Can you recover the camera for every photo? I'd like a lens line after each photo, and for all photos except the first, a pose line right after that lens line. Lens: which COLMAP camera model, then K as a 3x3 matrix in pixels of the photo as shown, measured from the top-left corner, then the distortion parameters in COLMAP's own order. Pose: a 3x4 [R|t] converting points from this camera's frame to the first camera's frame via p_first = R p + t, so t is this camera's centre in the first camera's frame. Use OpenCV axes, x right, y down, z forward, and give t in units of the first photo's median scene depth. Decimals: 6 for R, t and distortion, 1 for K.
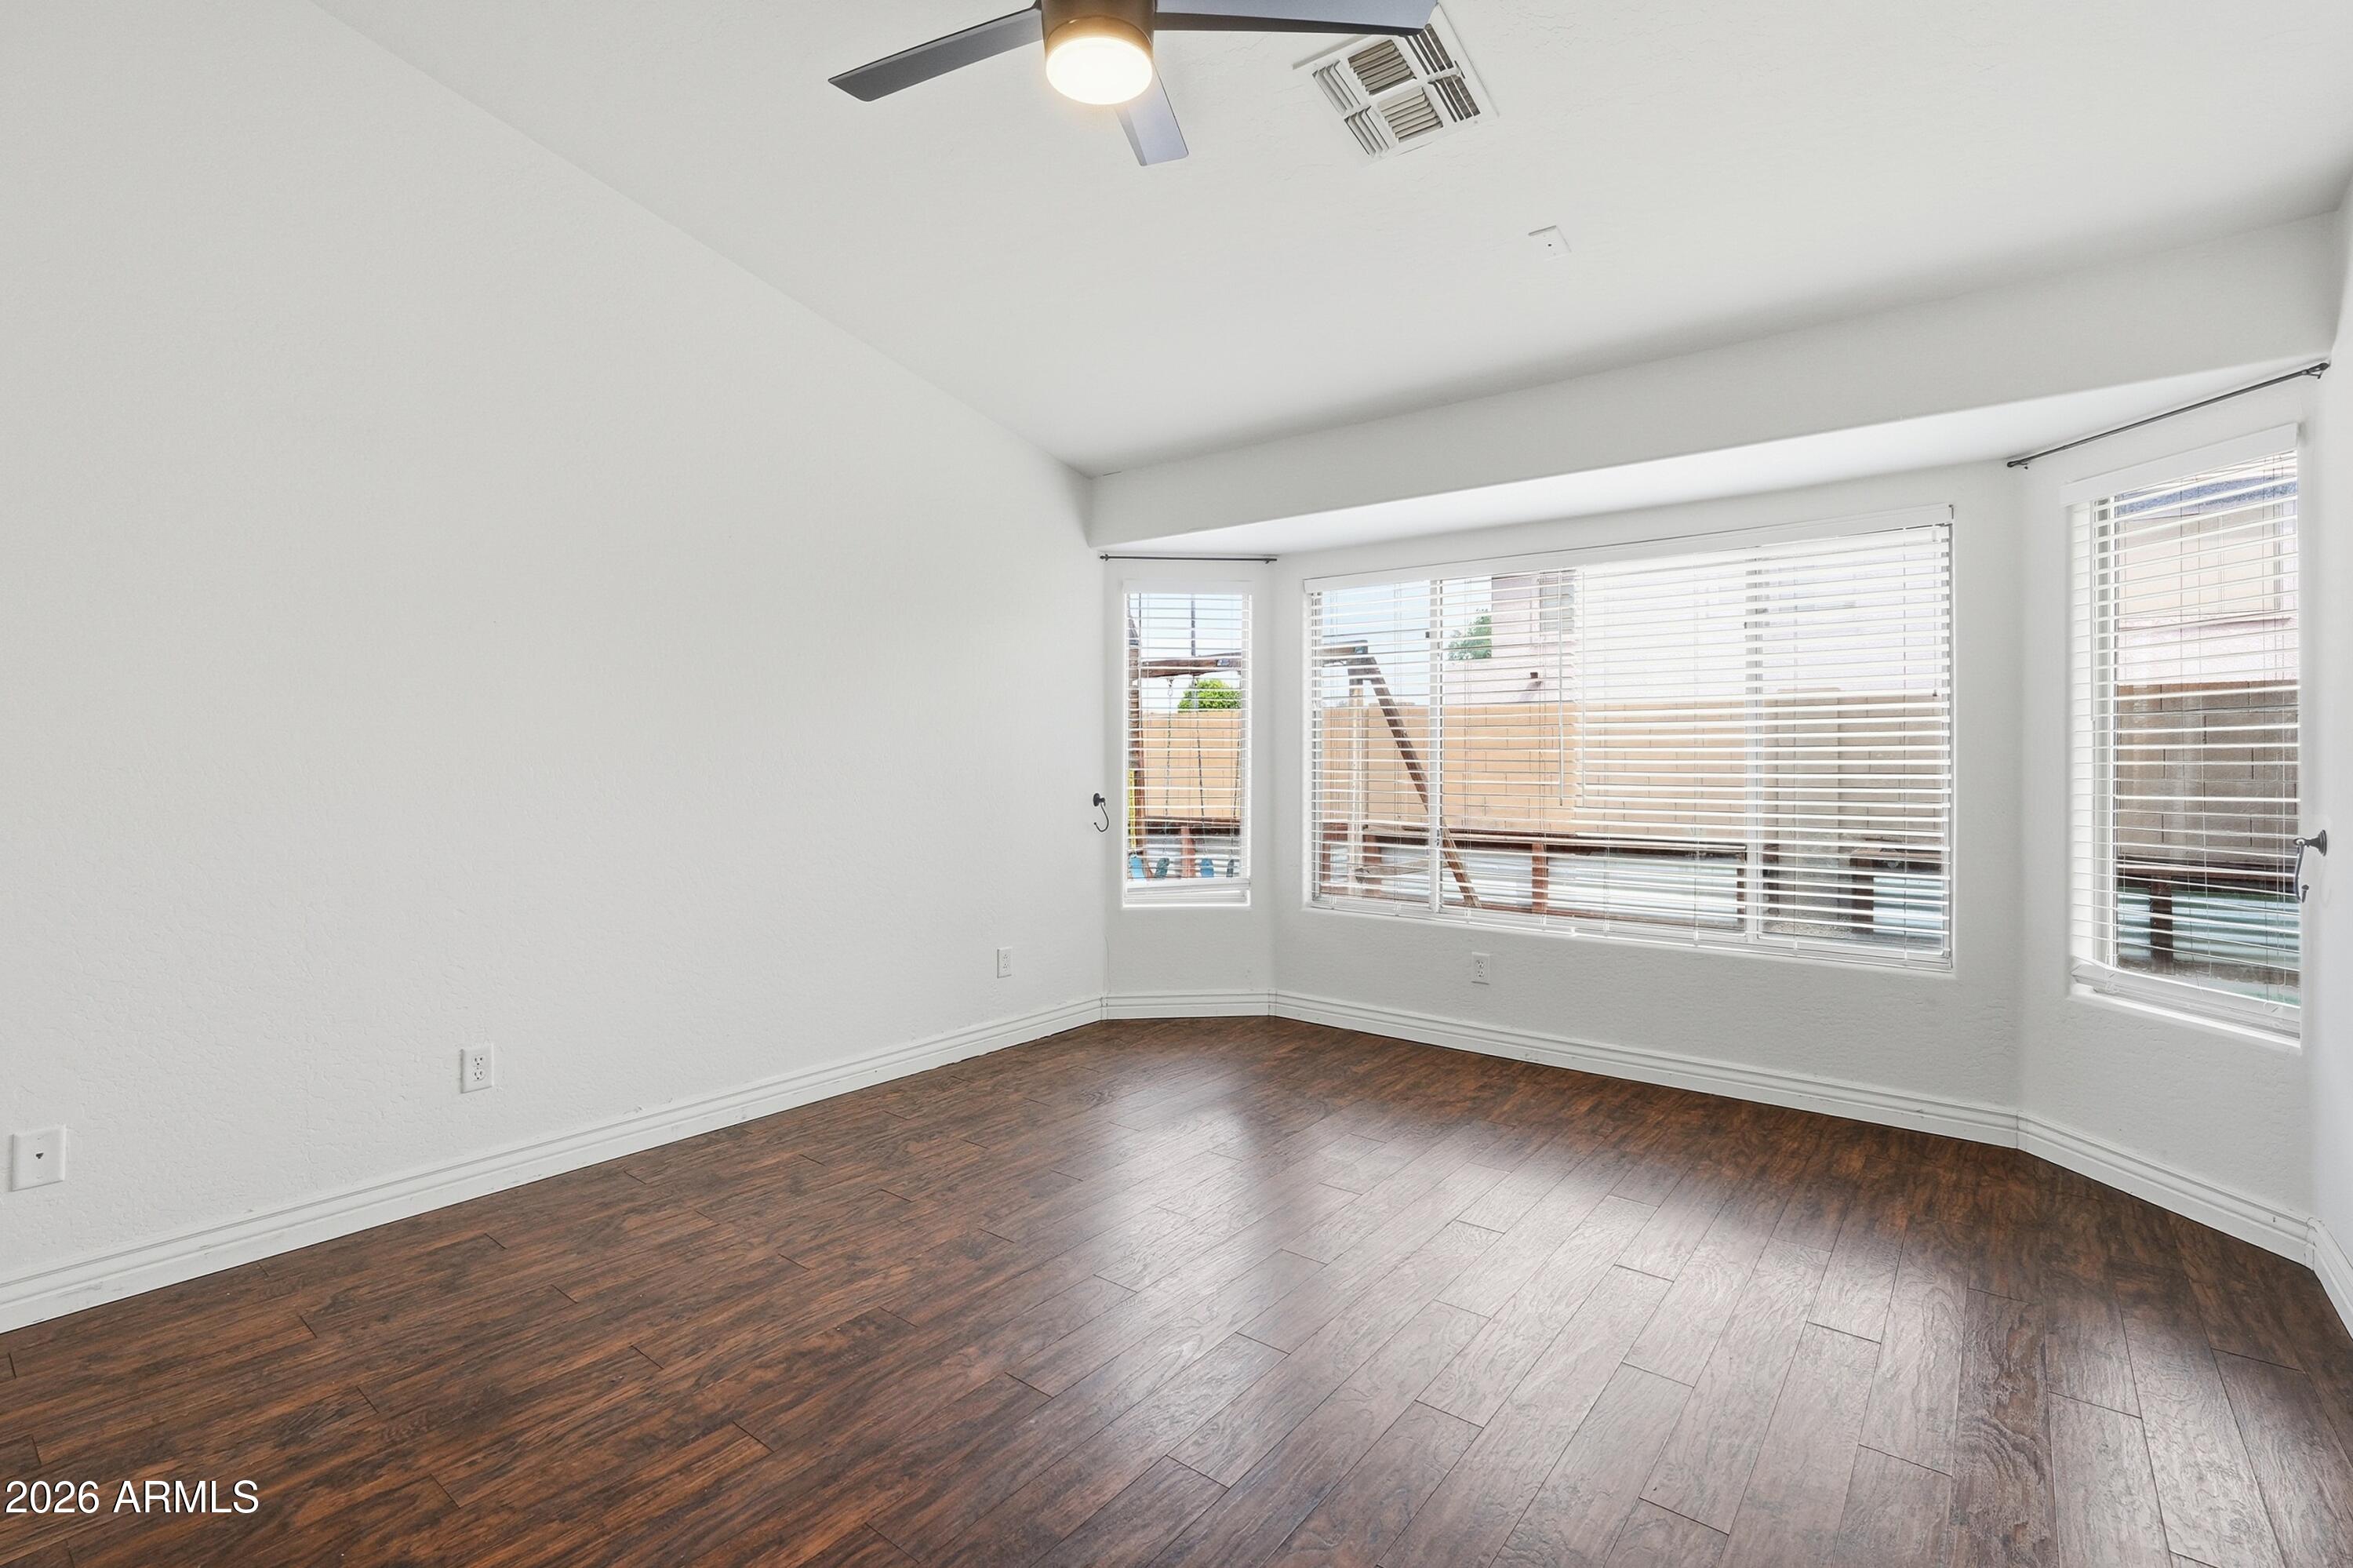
lens RADIAL K [[1044.4, 0, 1172.6], [0, 1044.4, 764.3], [0, 0, 1]] dist [-0.011143, 0.003461]
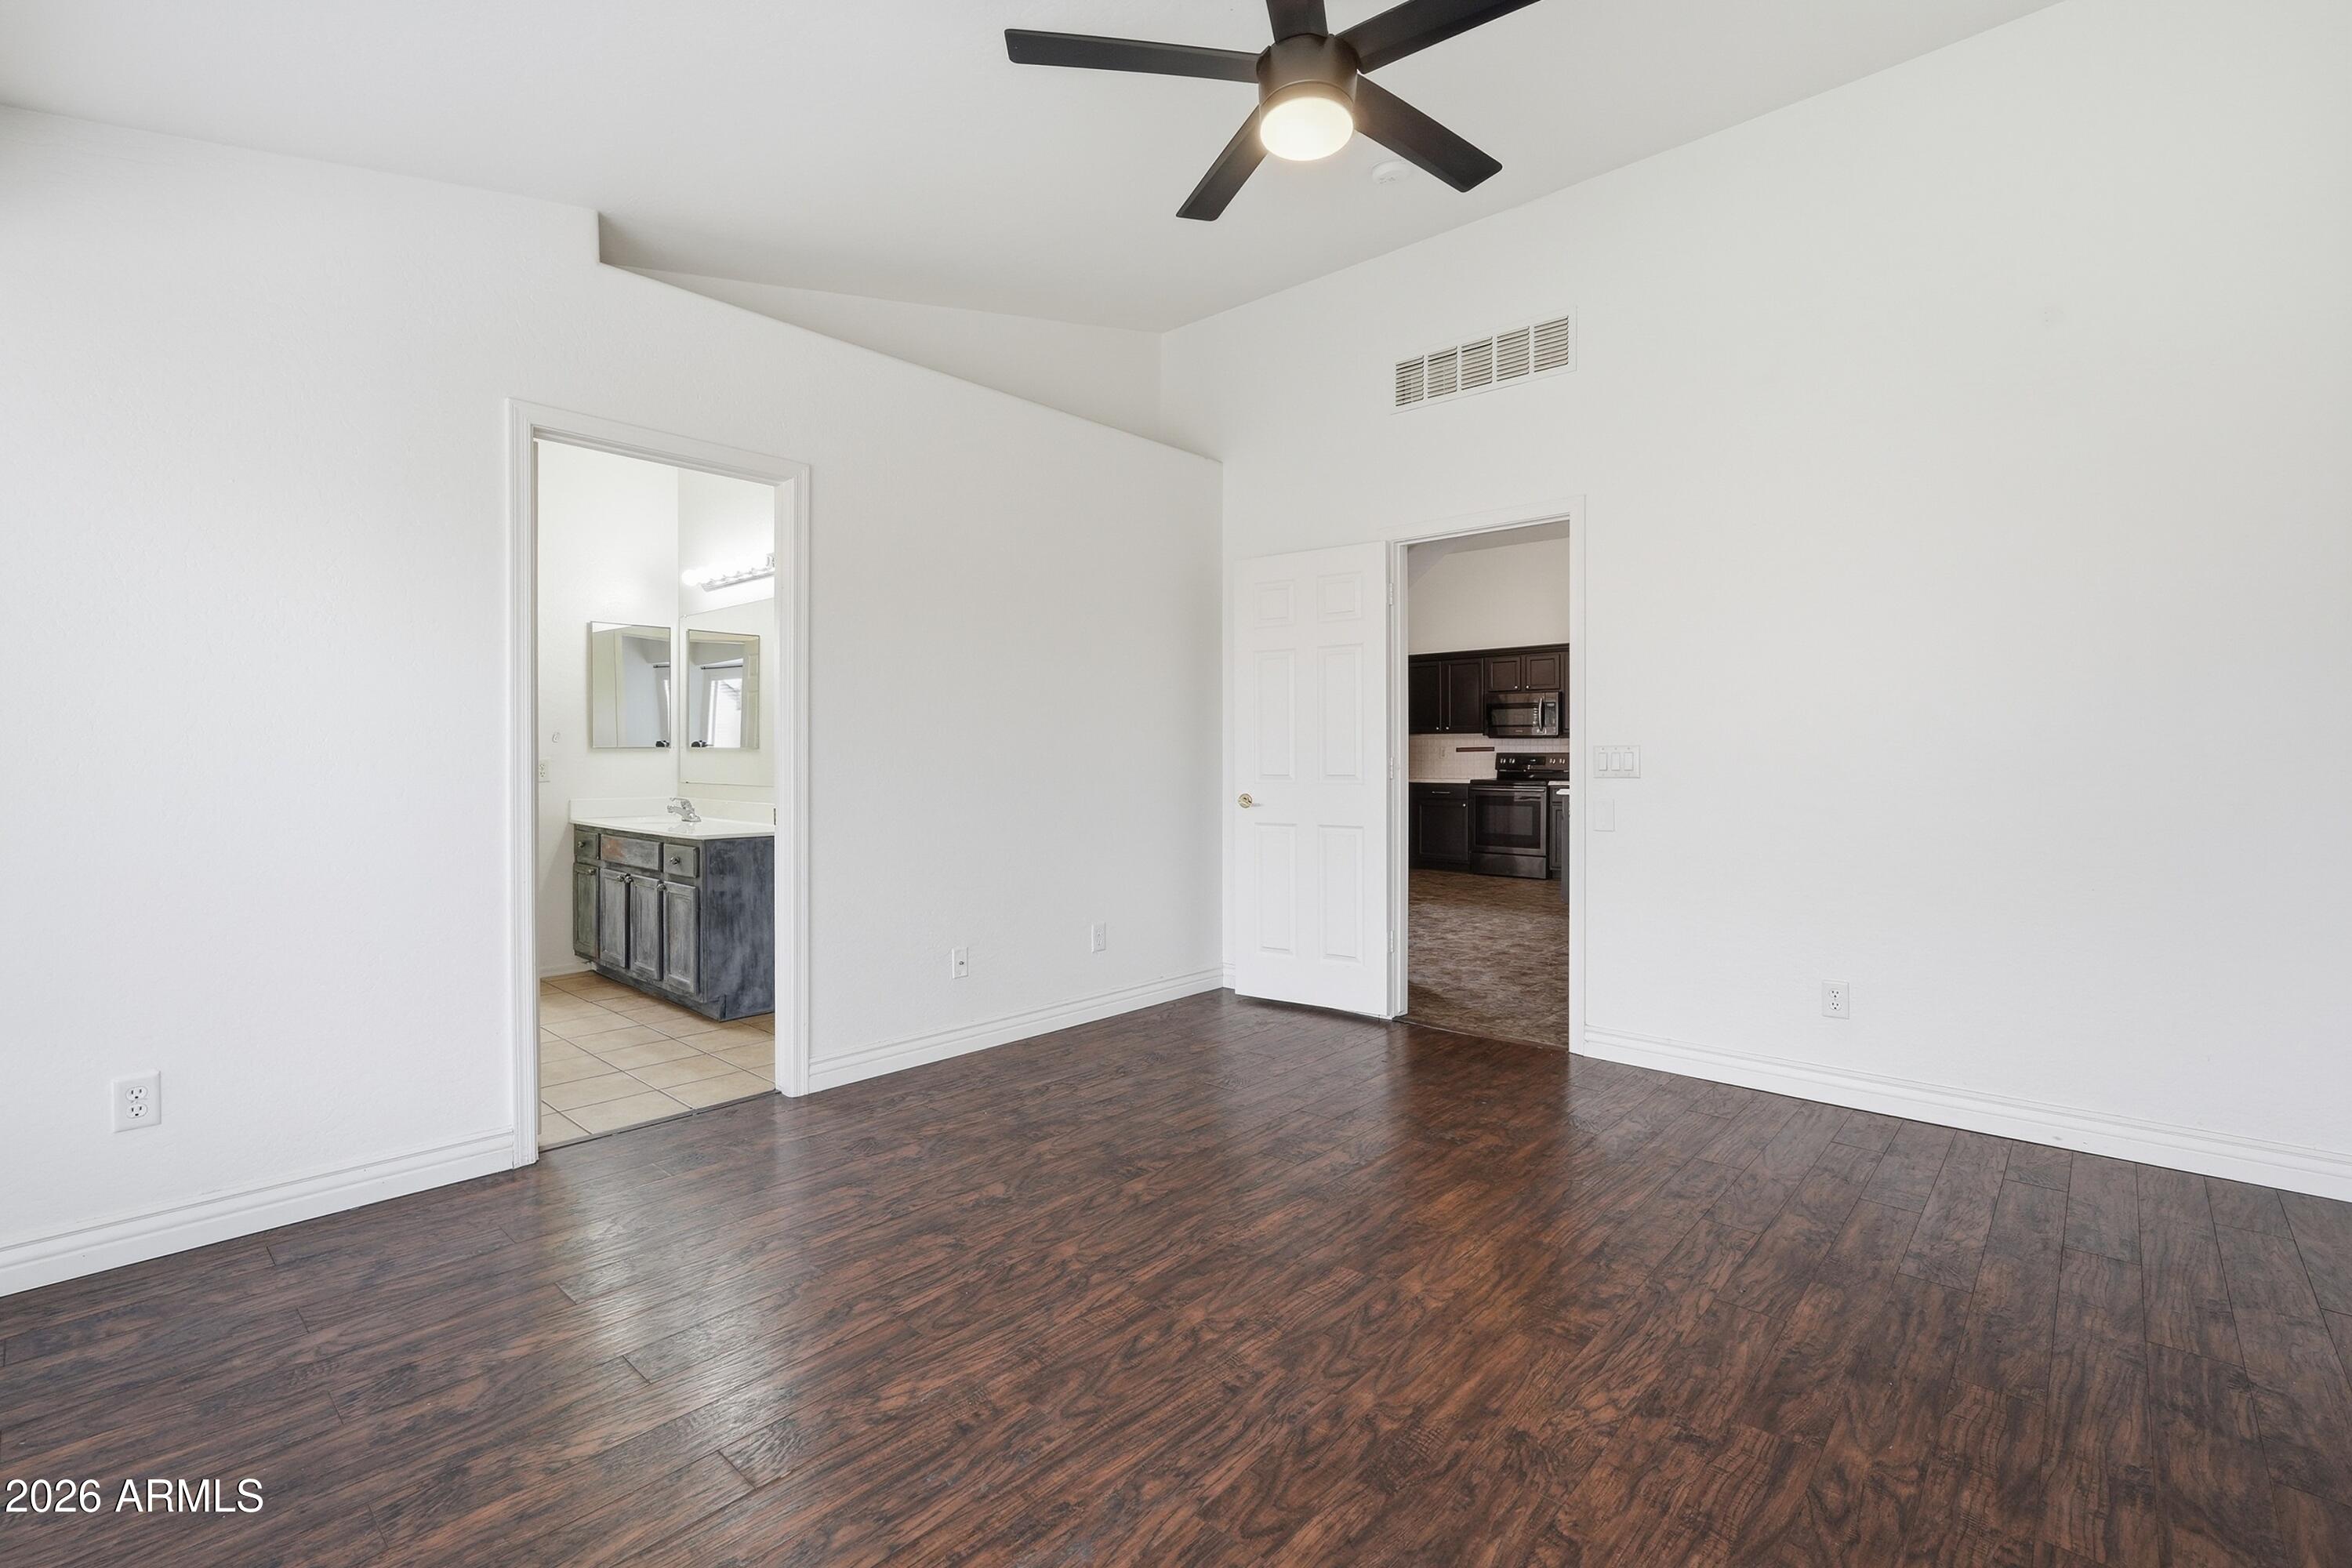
lens RADIAL K [[1043.9, 0, 1172.5], [0, 1043.9, 773.5], [0, 0, 1]] dist [-0.011143, 0.003461]
pose [[-0.997178, -0.007755, 0.074673, -0.005802], [-0.006492, 0.999832, 0.017142, 0.017444], [-0.074793, 0.016609, -0.997061, 1.359119]]
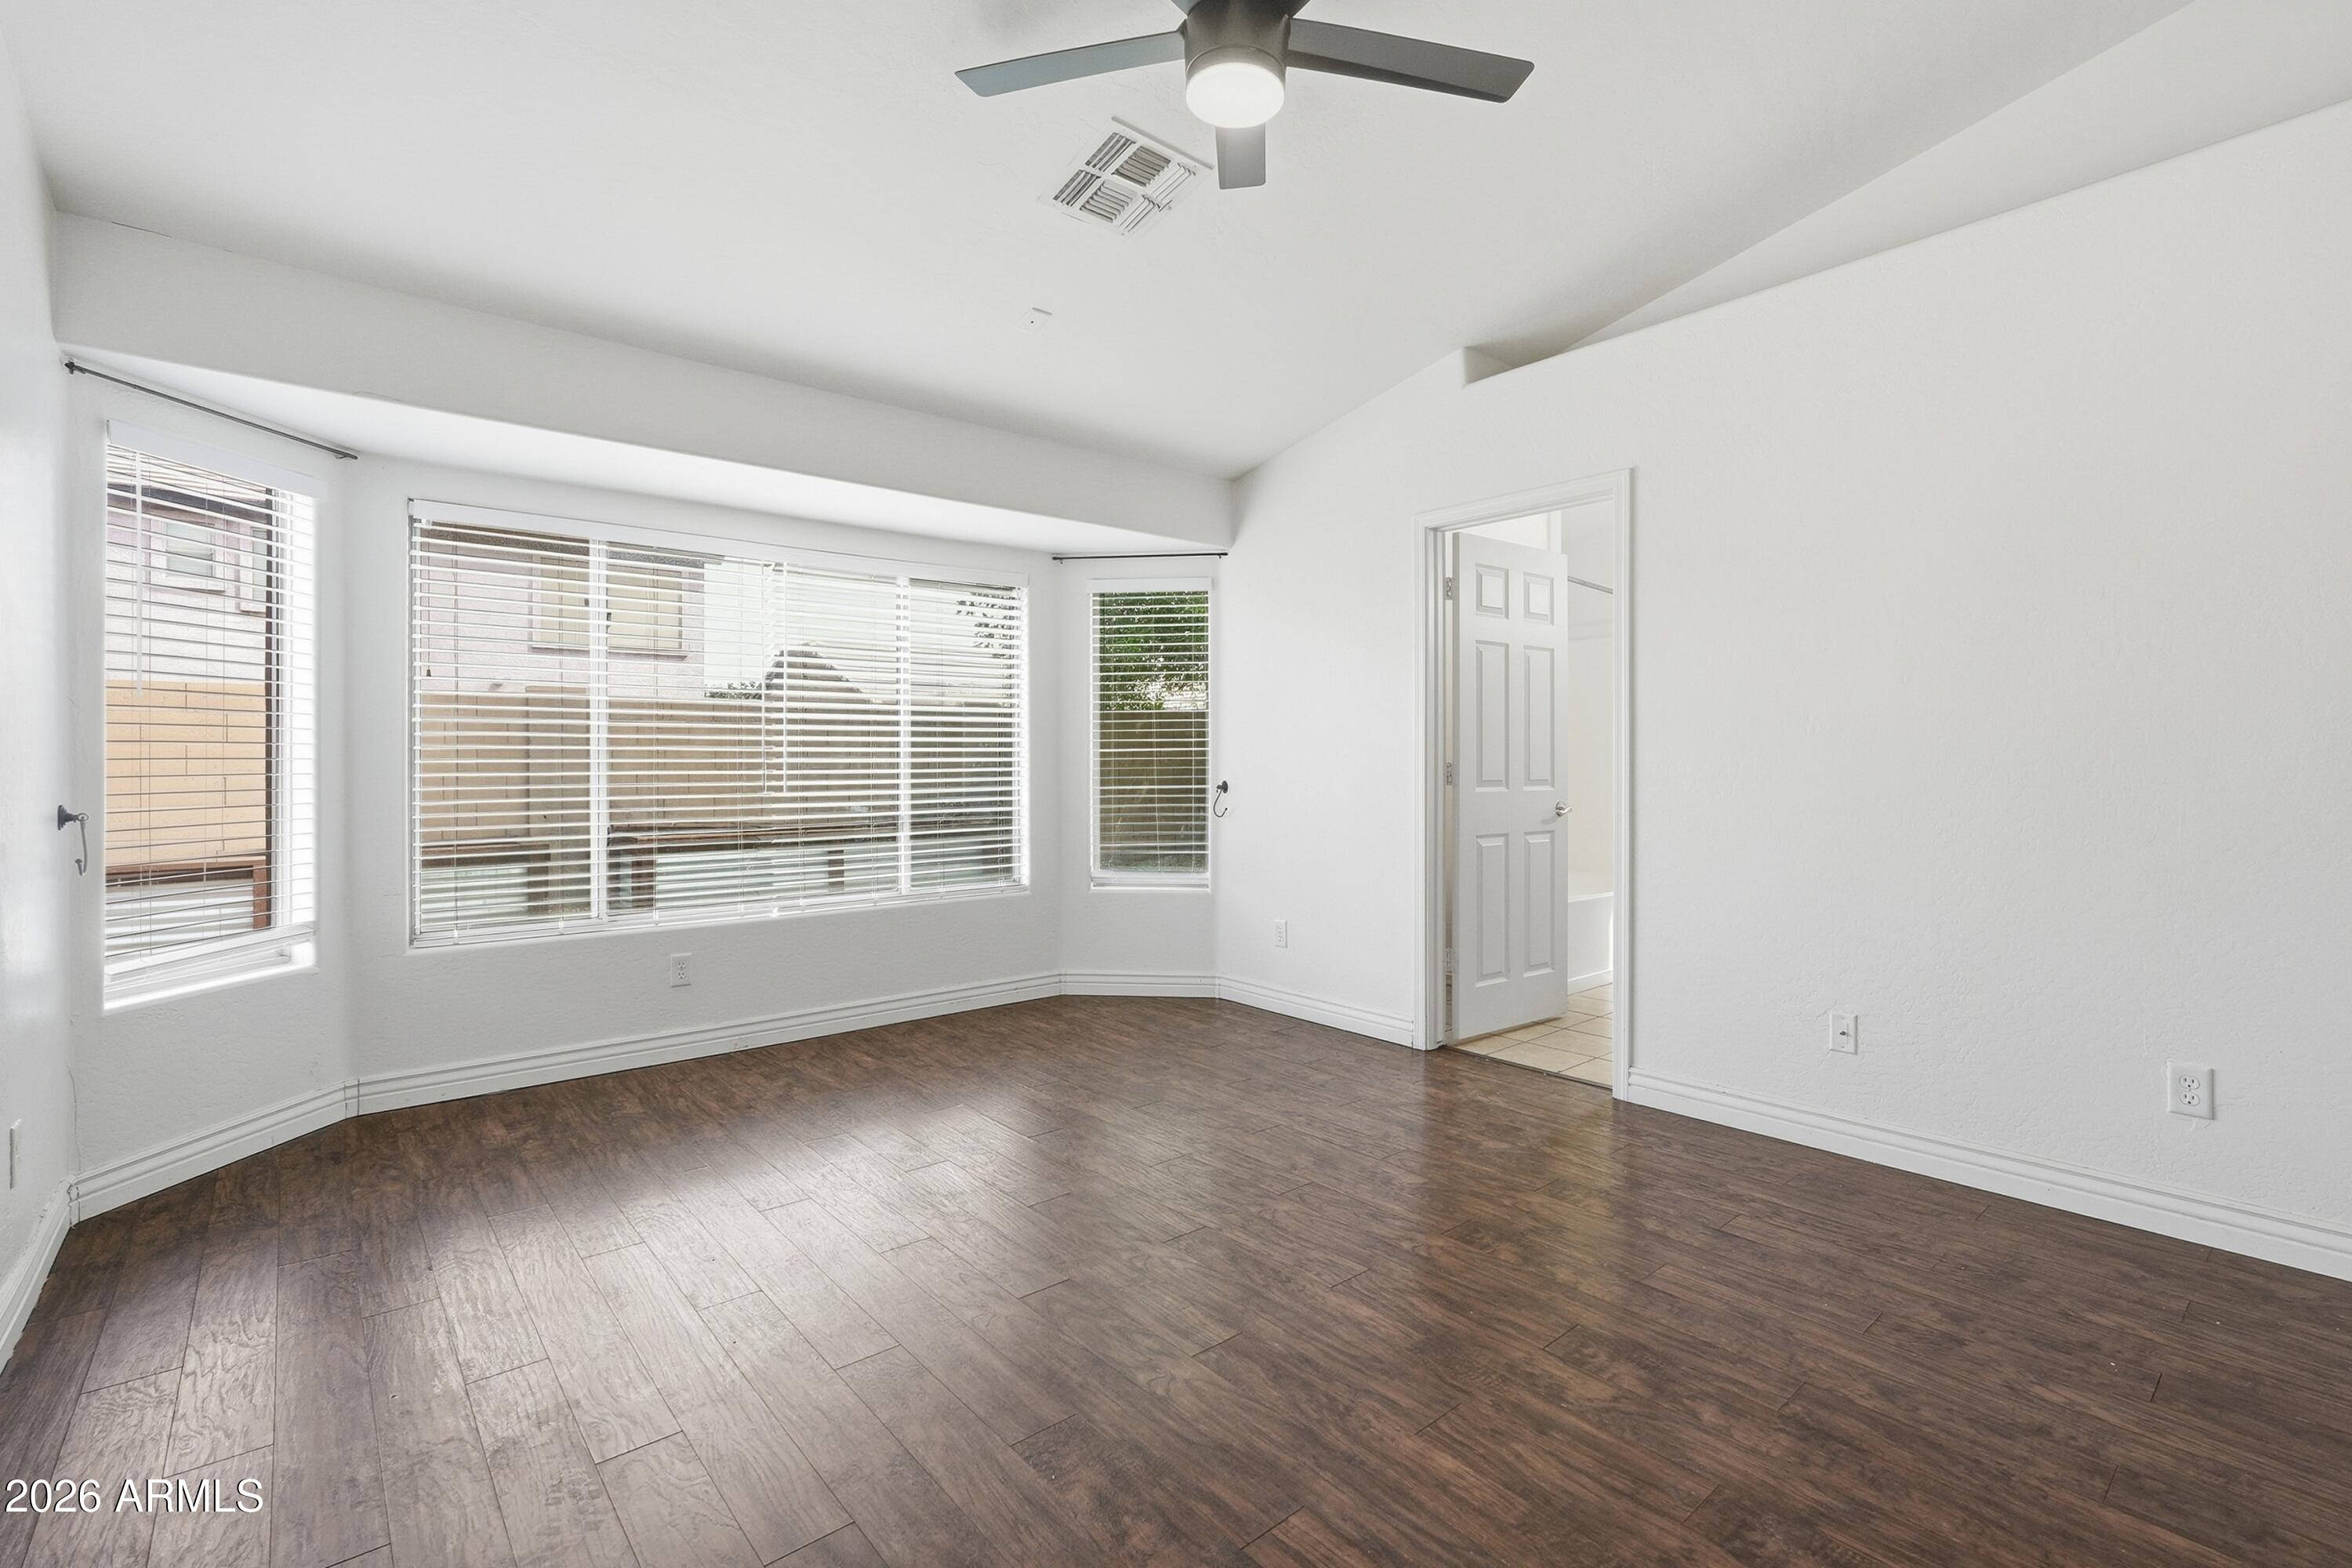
lens RADIAL K [[1043.9, 0, 1157.6], [0, 1043.9, 764.1], [0, 0, 1]] dist [-0.011143, 0.003461]
pose [[0.216948, -0.007212, 0.976157, -0.721110], [0.008428, 0.999949, 0.005515, 0.014044], [-0.976147, 0.007031, 0.216998, 0.526097]]
